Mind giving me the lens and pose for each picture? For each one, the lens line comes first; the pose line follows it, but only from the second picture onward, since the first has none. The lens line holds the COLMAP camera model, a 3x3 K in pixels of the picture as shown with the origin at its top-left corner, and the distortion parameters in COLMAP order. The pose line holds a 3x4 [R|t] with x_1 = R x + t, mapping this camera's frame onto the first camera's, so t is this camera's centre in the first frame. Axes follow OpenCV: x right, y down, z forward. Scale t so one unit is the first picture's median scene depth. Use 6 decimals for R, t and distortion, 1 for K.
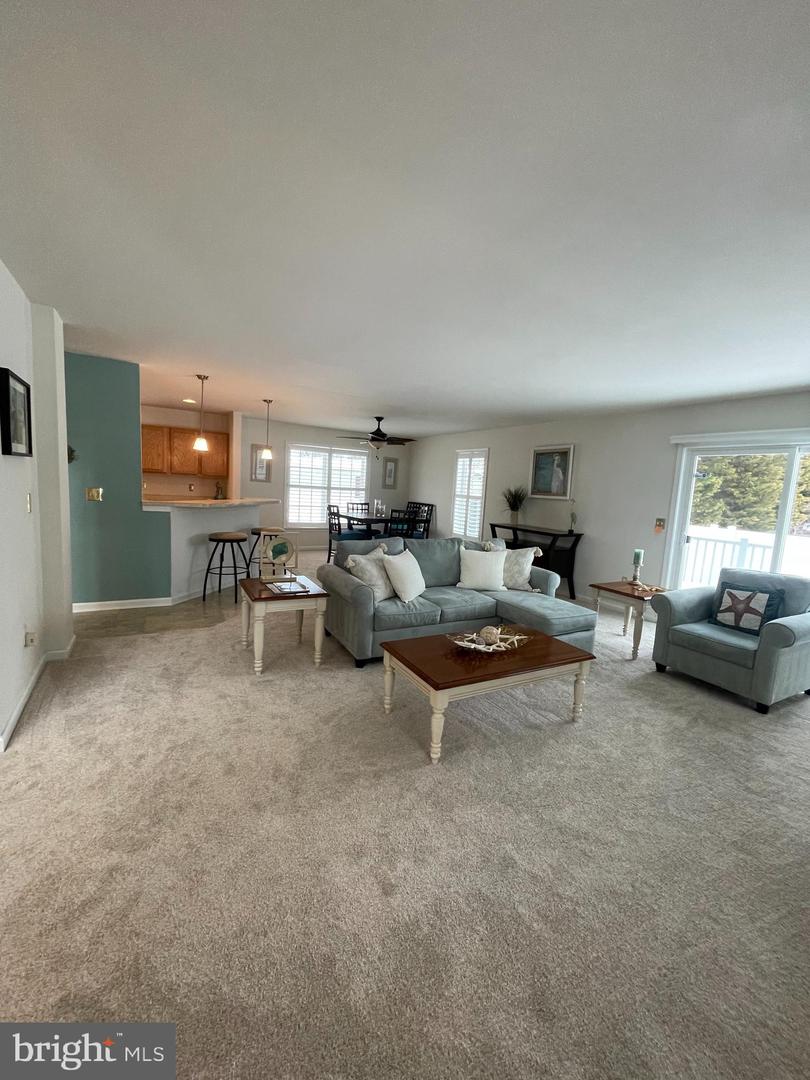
lens RADIAL K [[438.3, 0, 408.8], [0, 438.3, 539.0], [0, 0, 1]] dist [-0.008790, 0.000356]
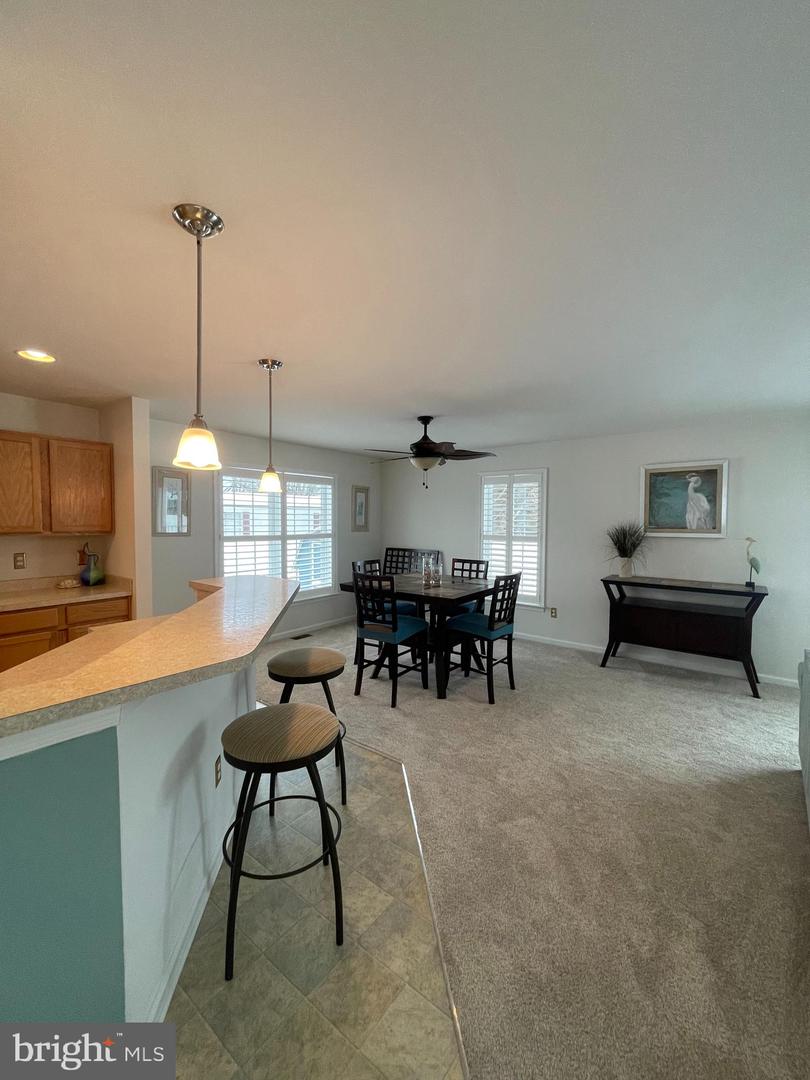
lens RADIAL K [[438.3, 0, 411.2], [0, 438.3, 538.9], [0, 0, 1]] dist [-0.008790, 0.000356]
pose [[0.925757, -0.067583, 0.372031, -0.315312], [0.091193, 0.994760, -0.046215, -0.089474], [-0.366958, 0.076710, 0.927069, 0.473184]]
